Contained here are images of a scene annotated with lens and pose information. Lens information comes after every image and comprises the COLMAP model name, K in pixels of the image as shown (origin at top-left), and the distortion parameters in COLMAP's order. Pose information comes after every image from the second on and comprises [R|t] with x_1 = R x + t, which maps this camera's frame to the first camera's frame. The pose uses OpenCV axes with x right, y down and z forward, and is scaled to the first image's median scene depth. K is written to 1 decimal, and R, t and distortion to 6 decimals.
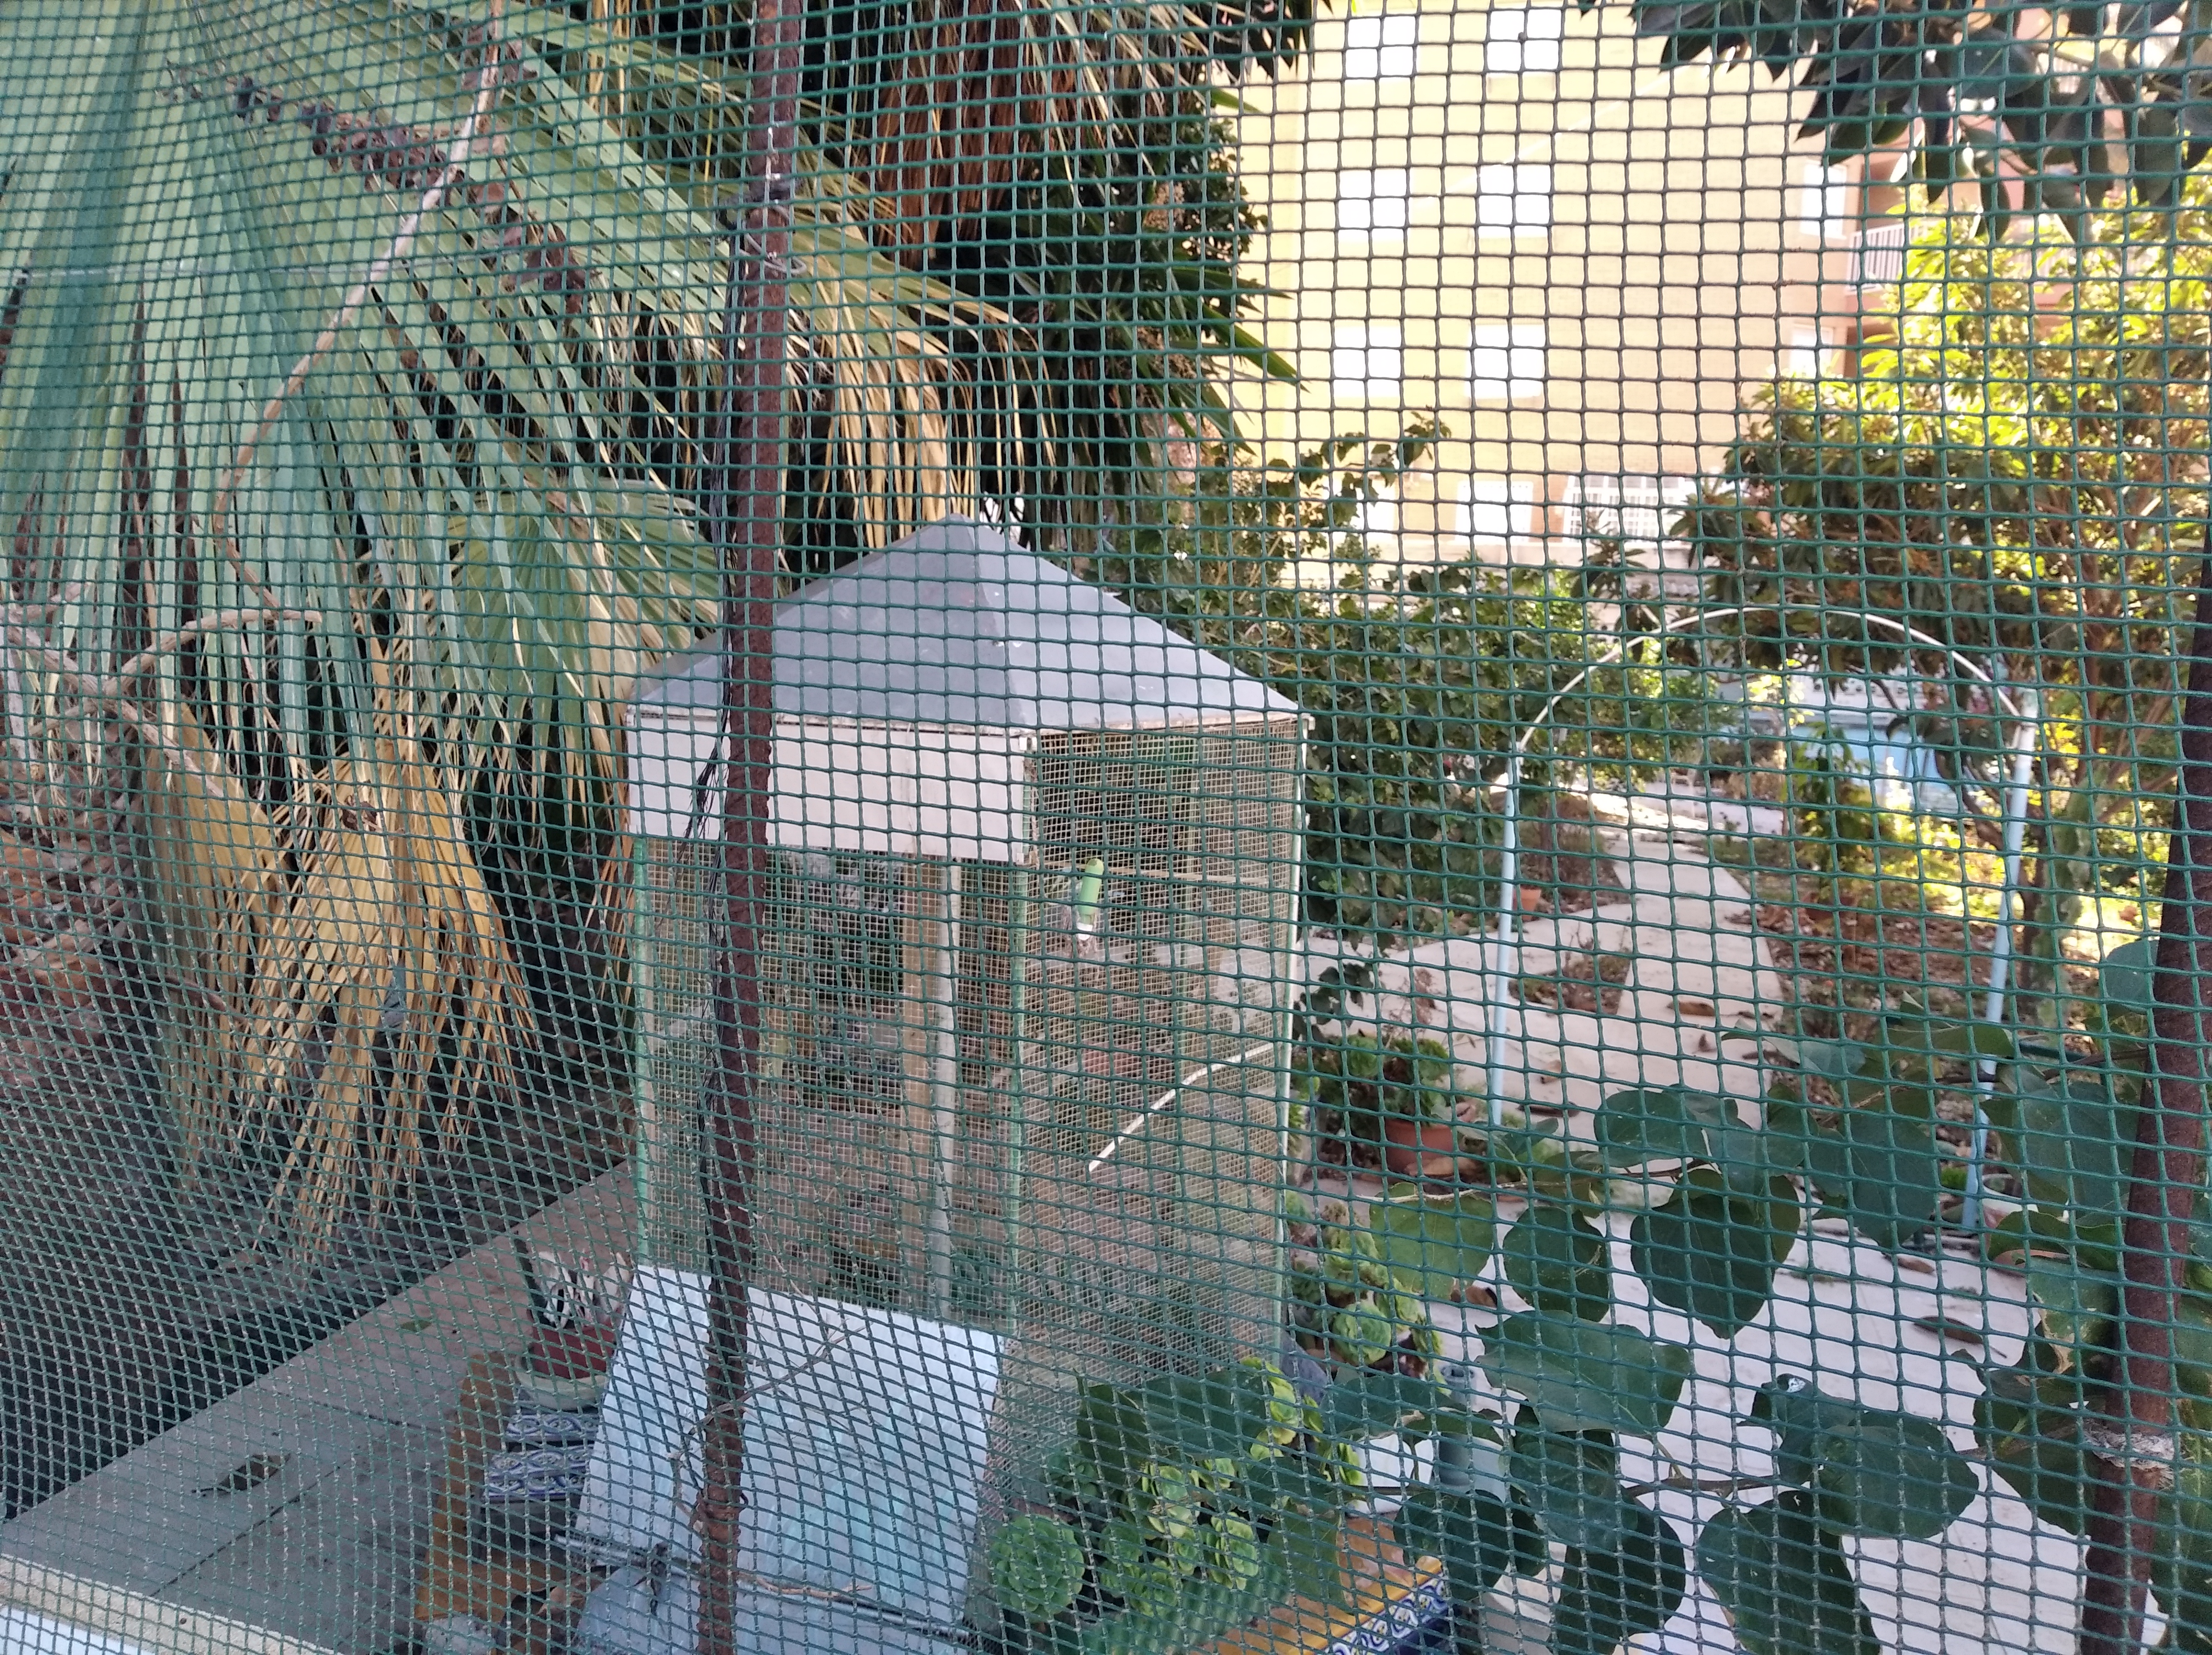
lens RADIAL K [[1681.0, 0, 1092.5], [0, 1681.0, 842.5], [0, 0, 1]] dist [0.090545, -0.199065]
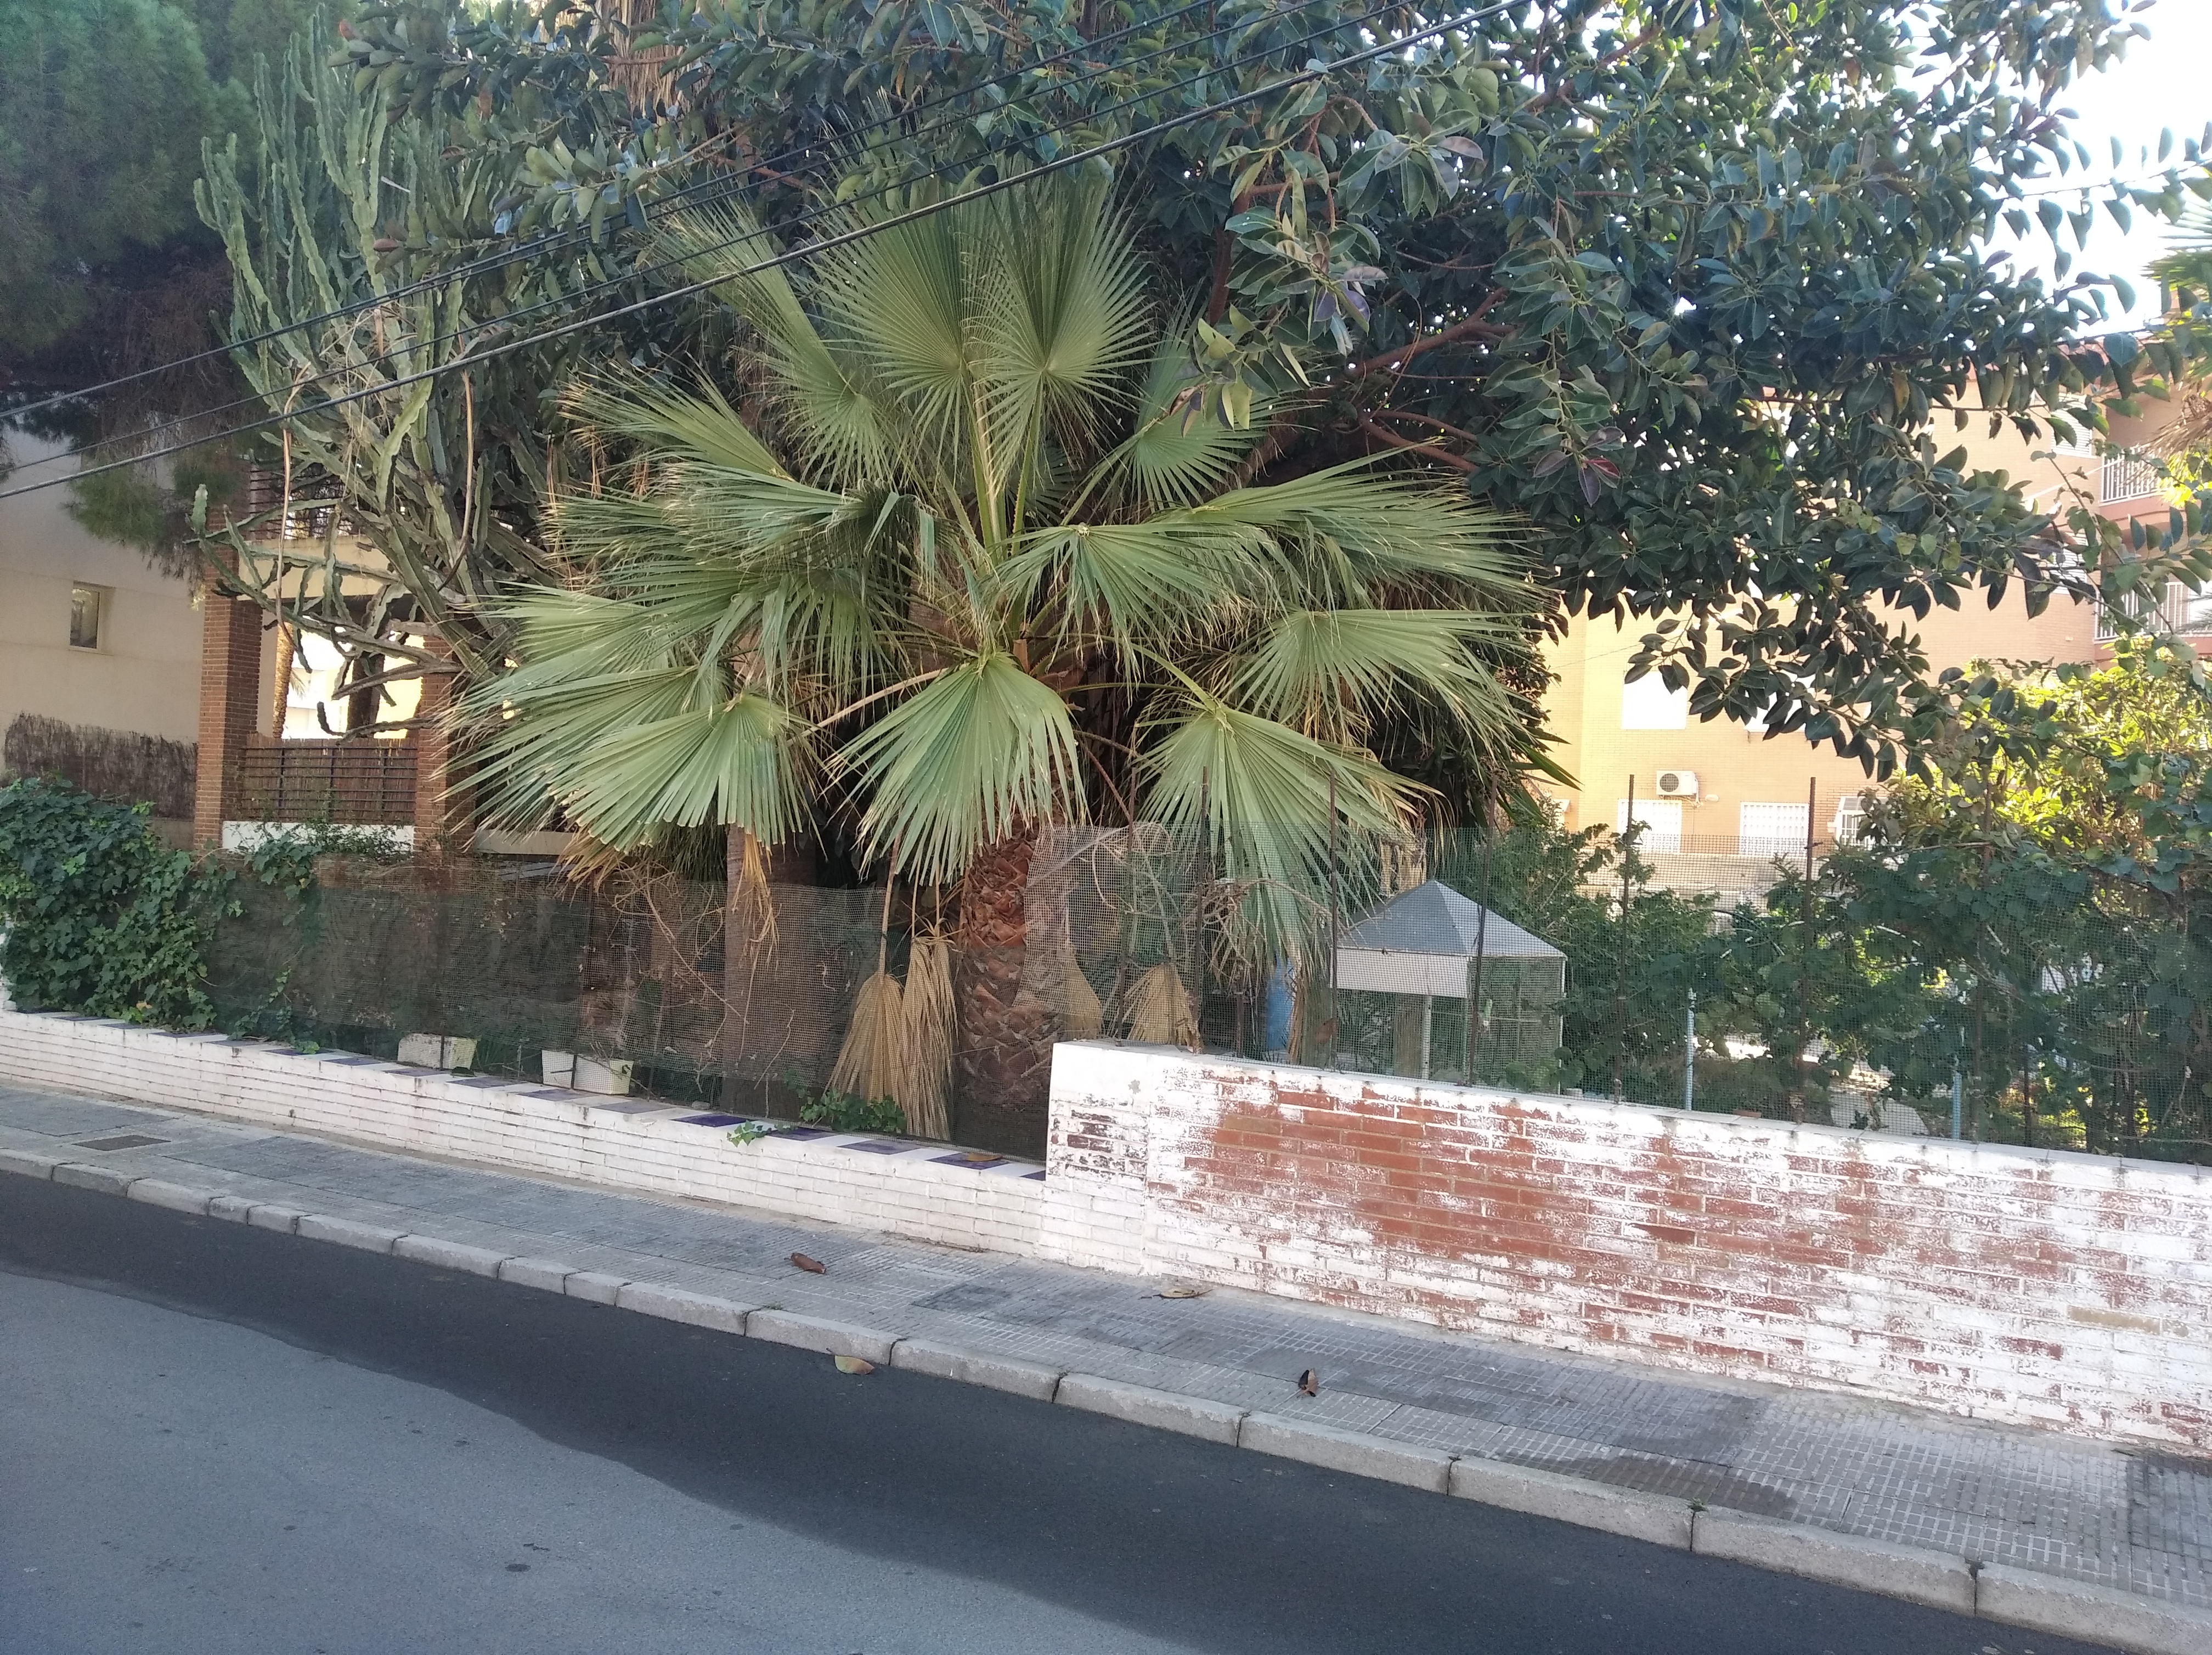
lens RADIAL K [[1681.0, 0, 1092.5], [0, 1681.0, 842.5], [0, 0, 1]] dist [0.090545, -0.199065]
pose [[0.983847, 0.018741, -0.178026, -0.075553], [-0.048449, 0.985265, -0.164029, 0.125150], [0.172328, 0.170004, 0.970258, -0.978934]]
